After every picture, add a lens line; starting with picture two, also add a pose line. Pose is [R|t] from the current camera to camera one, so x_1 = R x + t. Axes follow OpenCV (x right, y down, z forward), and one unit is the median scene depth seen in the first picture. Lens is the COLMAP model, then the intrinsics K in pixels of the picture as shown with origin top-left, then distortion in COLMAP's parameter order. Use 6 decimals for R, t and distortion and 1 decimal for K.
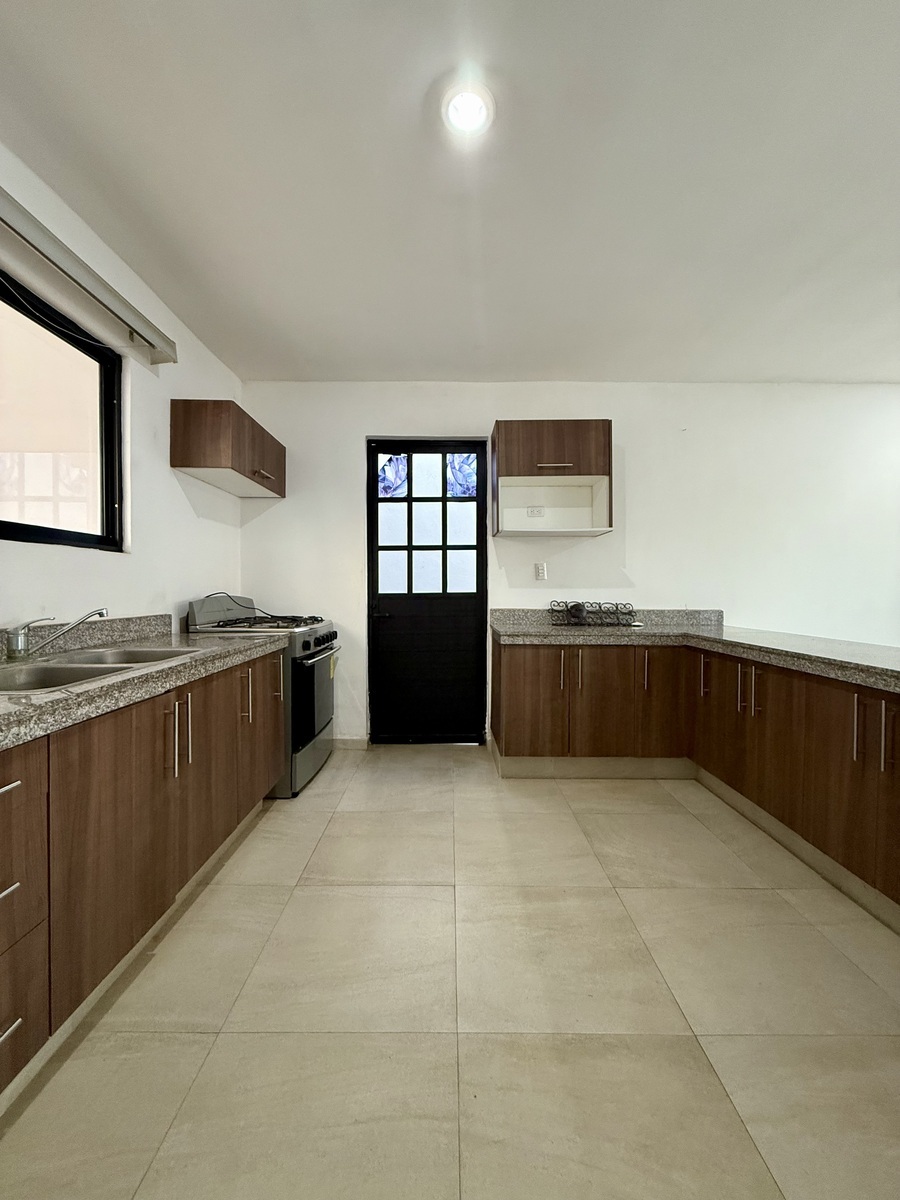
lens RADIAL K [[479.6, 0, 449.5], [0, 479.6, 598.9], [0, 0, 1]] dist [-0.002675, 0.000042]
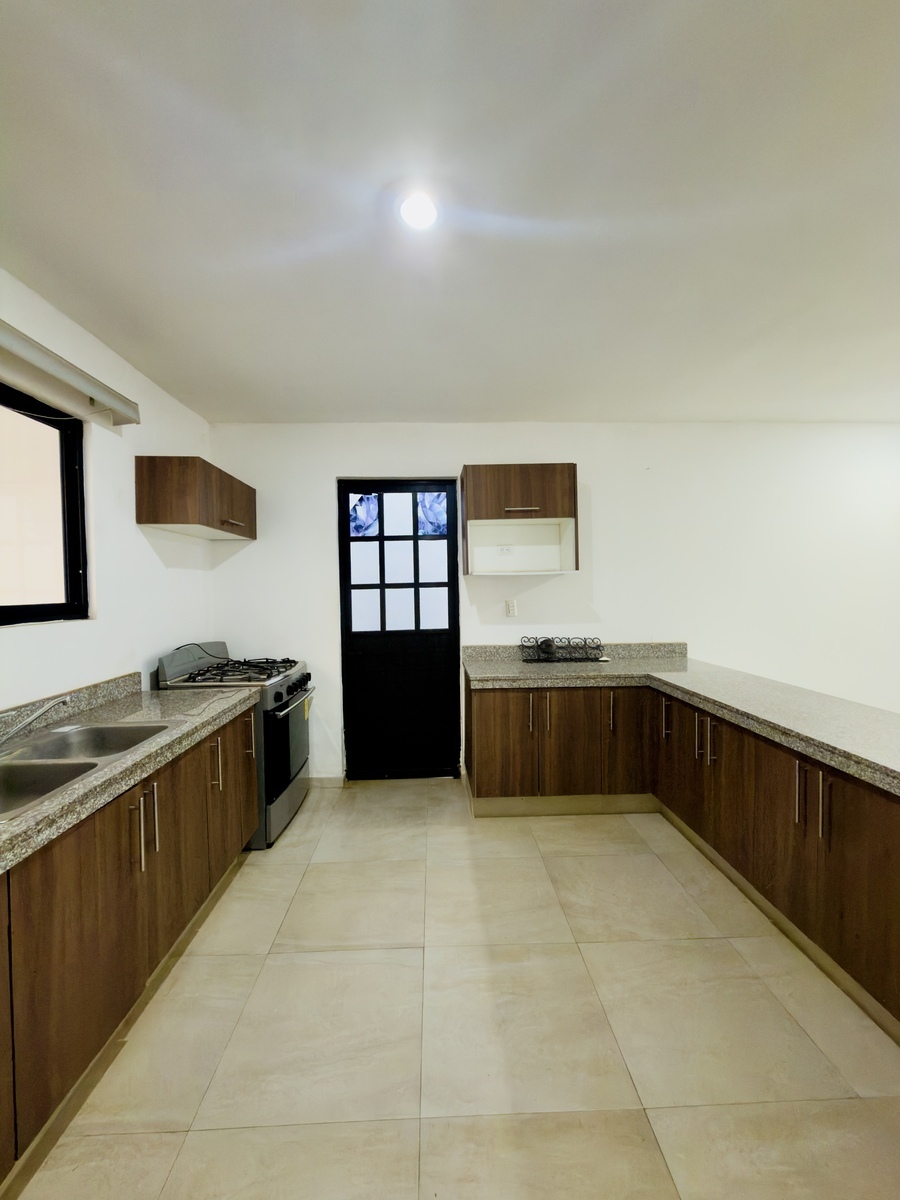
lens RADIAL K [[478.3, 0, 449.5], [0, 478.3, 597.2], [0, 0, 1]] dist [-0.001158, 0.000153]
pose [[0.999264, -0.017219, 0.034283, 0.033778], [0.016919, 0.999816, 0.009026, -0.126680], [-0.034433, -0.008440, 0.999371, -0.019371]]
